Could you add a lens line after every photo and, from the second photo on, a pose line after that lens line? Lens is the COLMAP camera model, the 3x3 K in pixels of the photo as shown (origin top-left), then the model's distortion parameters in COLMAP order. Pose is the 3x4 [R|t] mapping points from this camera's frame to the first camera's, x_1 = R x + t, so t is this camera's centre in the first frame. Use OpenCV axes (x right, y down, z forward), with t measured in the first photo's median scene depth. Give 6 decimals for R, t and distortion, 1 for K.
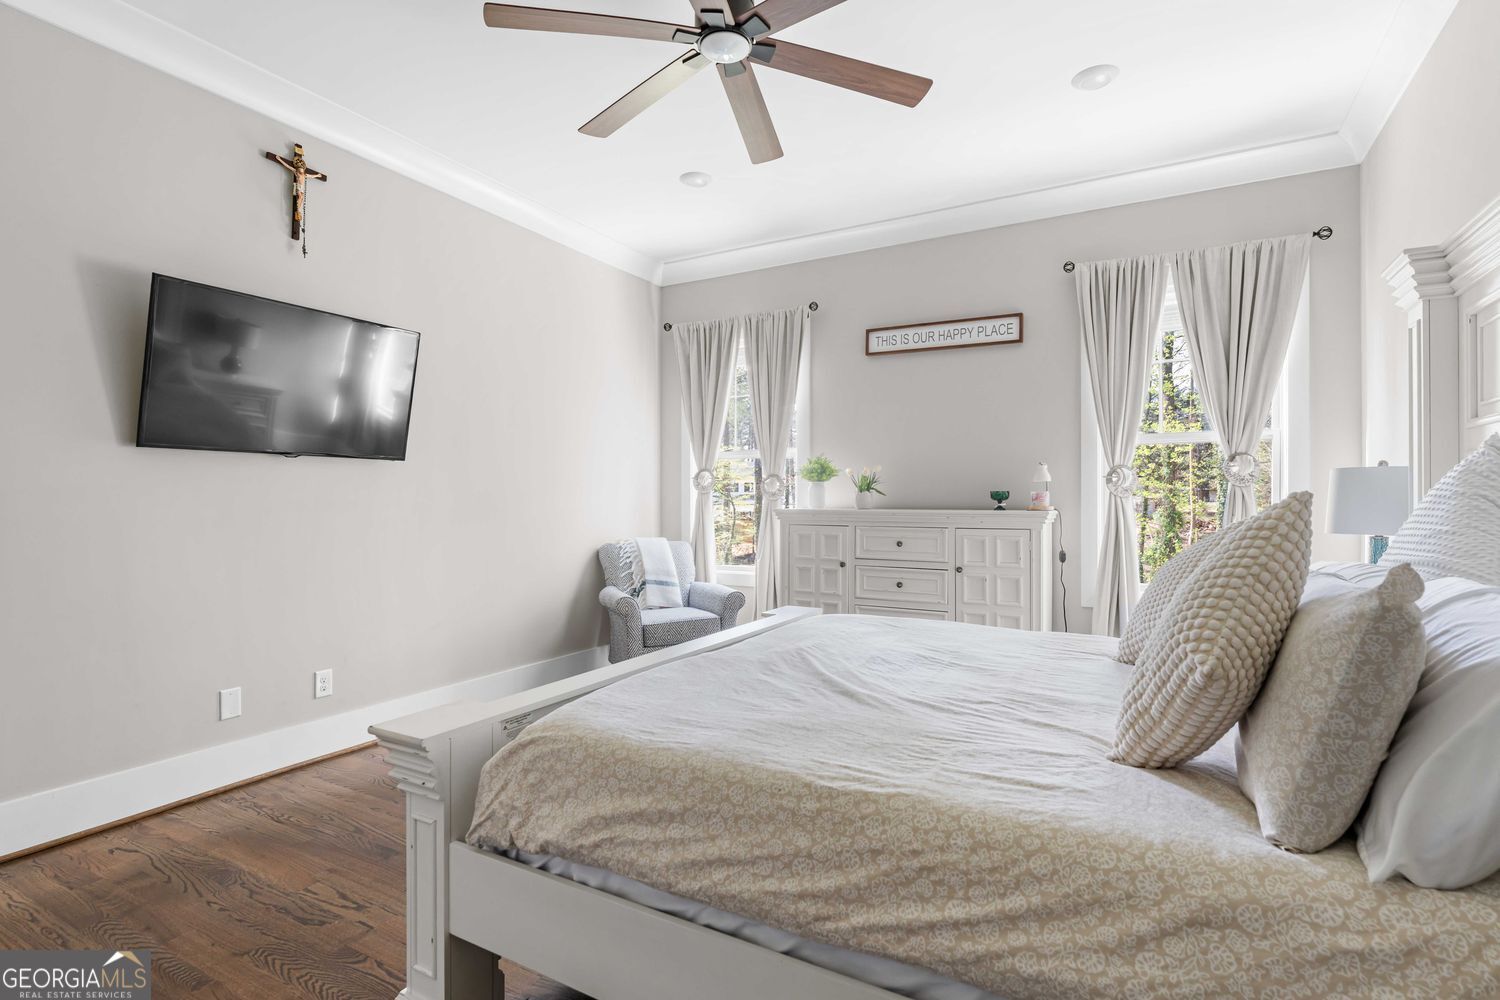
lens RADIAL K [[745.6, 0, 752.4], [0, 745.6, 500.1], [0, 0, 1]] dist [-0.002046, -0.001340]
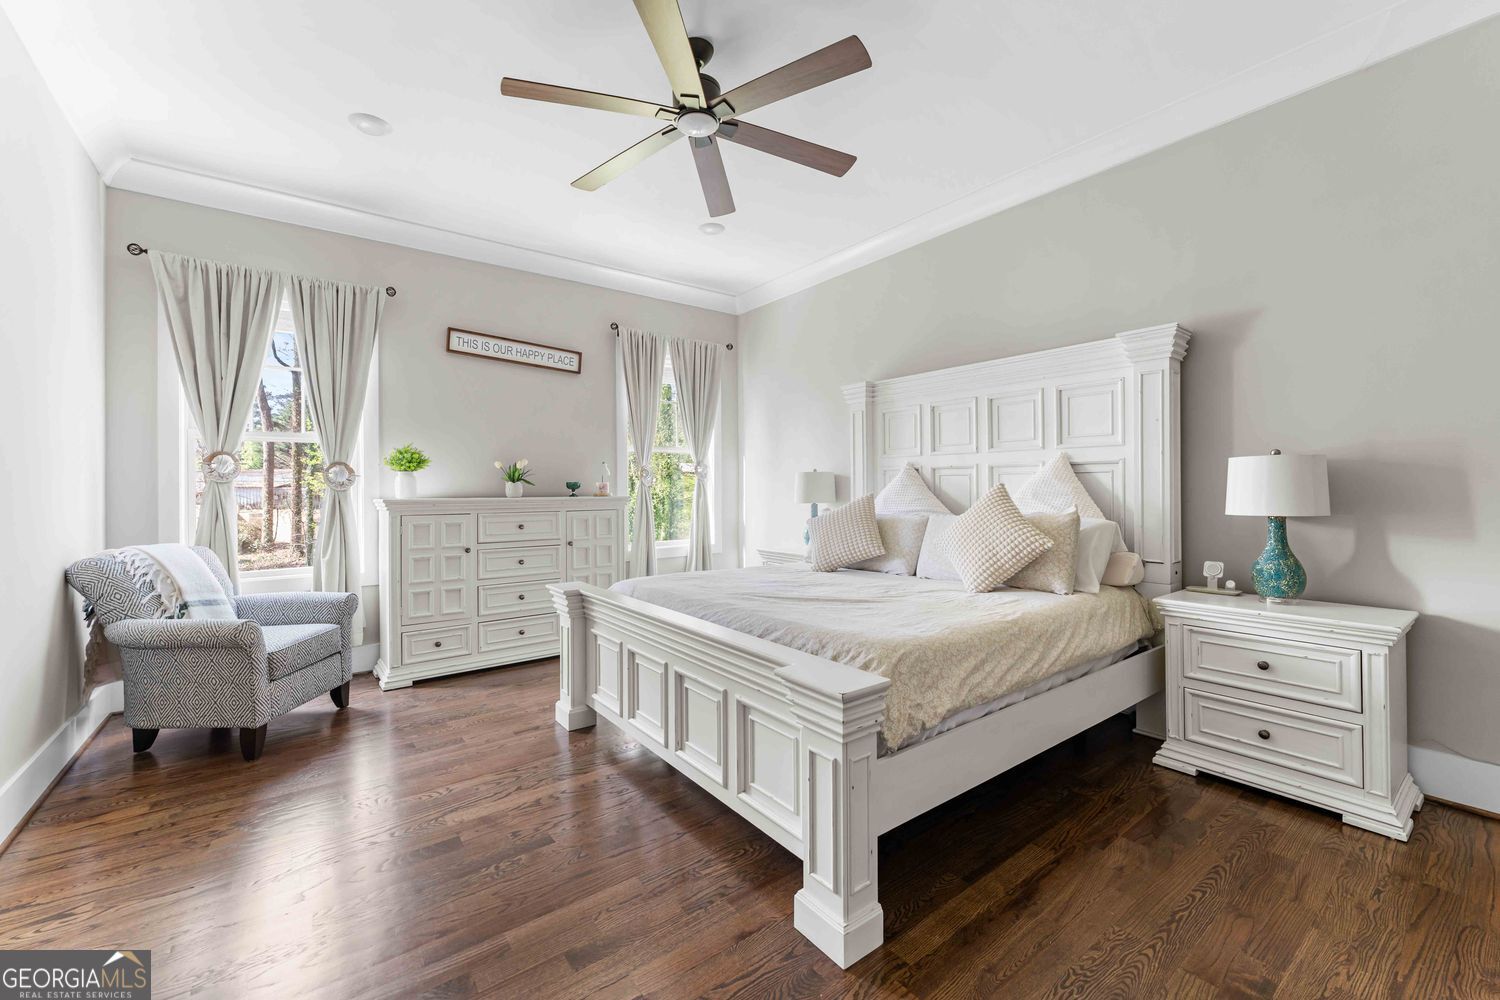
lens RADIAL K [[603.4, 0, 753.1], [0, 603.4, 487.3], [0, 0, 1]] dist [0.001292, -0.000779]
pose [[0.394558, -0.000851, 0.918871, -0.518548], [0.007903, 0.999966, -0.002467, 0.002151], [-0.918837, 0.008235, 0.394551, 0.292732]]
